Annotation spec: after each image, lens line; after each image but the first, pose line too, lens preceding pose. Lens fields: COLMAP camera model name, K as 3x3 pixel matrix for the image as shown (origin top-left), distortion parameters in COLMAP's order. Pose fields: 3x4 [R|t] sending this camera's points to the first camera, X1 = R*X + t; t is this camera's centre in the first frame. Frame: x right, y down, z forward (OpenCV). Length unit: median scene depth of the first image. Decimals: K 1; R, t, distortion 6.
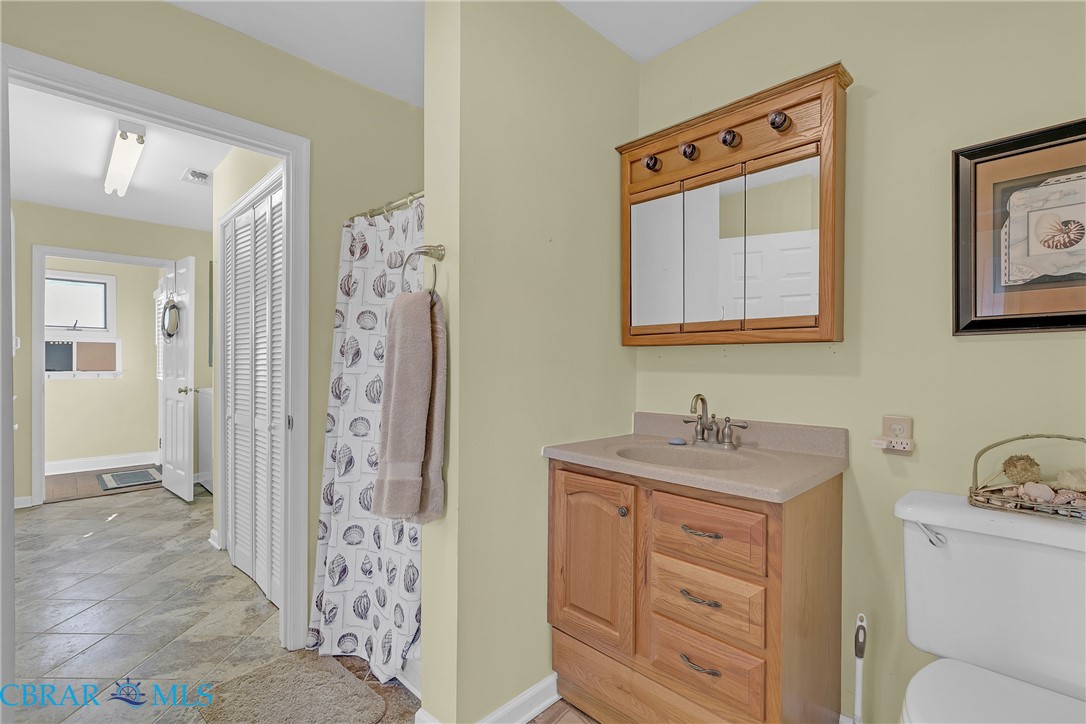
lens RADIAL K [[505.6, 0, 559.4], [0, 505.6, 353.6], [0, 0, 1]] dist [0.001686, 0.000156]
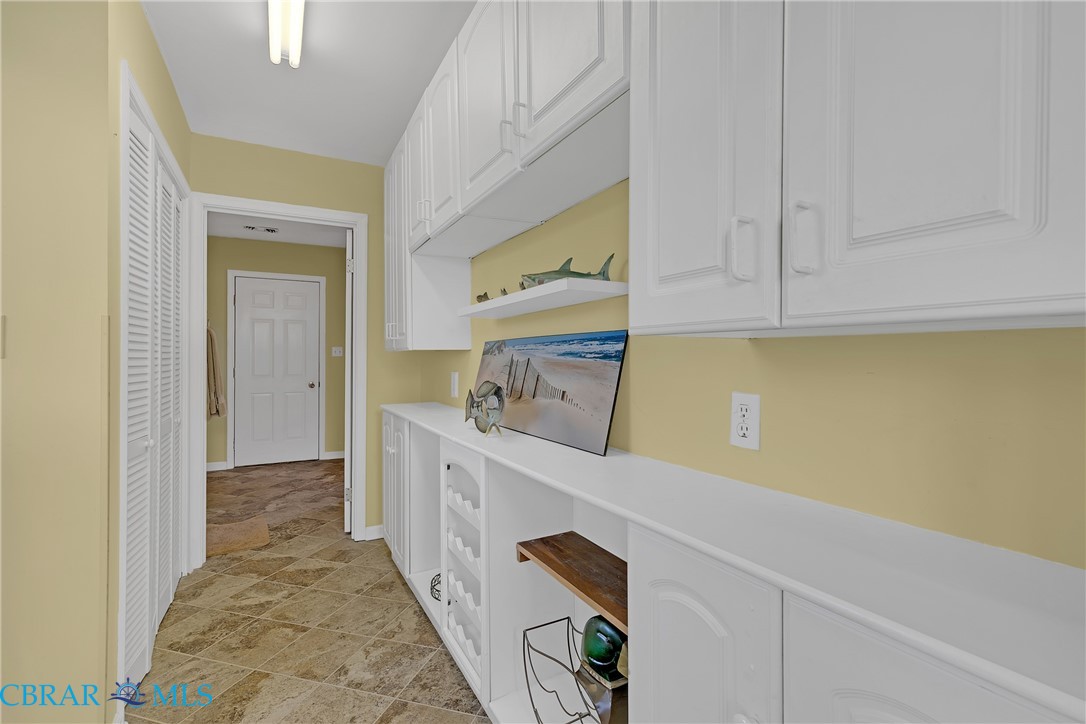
lens RADIAL K [[499.7, 0, 543.0], [0, 499.7, 370.5], [0, 0, 1]] dist [0.005337, 0.000193]
pose [[-0.957201, -0.014878, 0.289043, -0.914990], [-0.013467, 0.999886, 0.006870, 0.020968], [-0.289112, 0.002684, -0.957292, 1.030842]]
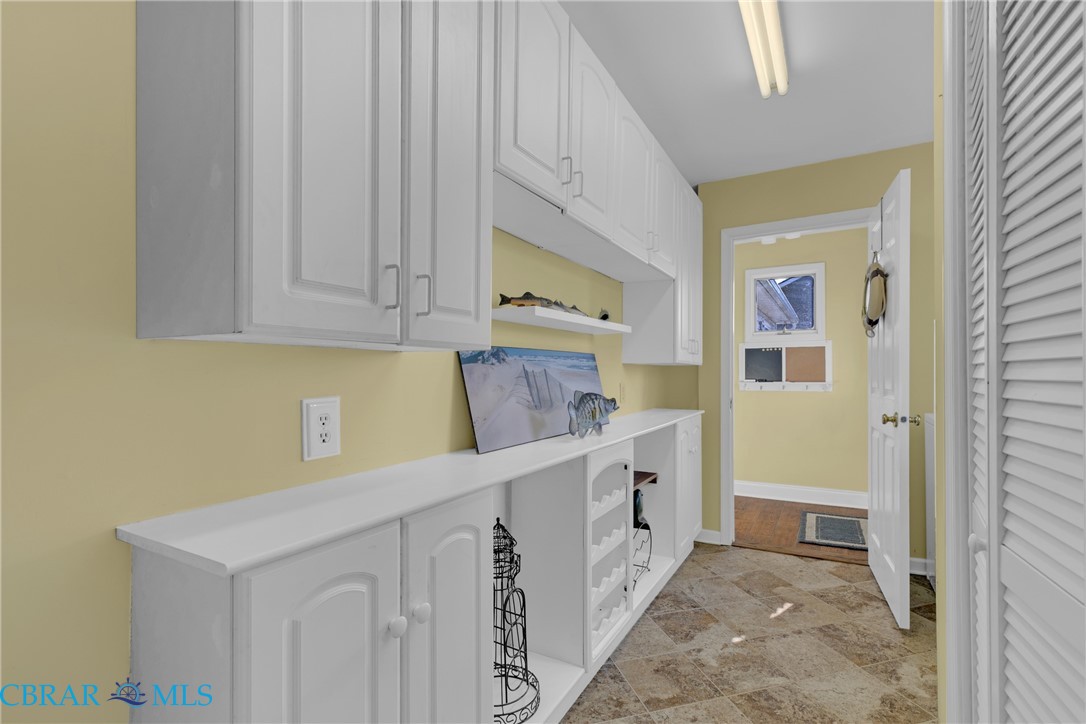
lens RADIAL K [[512.1, 0, 545.4], [0, 512.1, 376.4], [0, 0, 1]] dist [0.000654, -0.000094]
pose [[0.283755, 0.003983, -0.958889, -0.318492], [0.014927, 0.999852, 0.008570, 0.016302], [0.958781, -0.016745, 0.283653, 0.486140]]
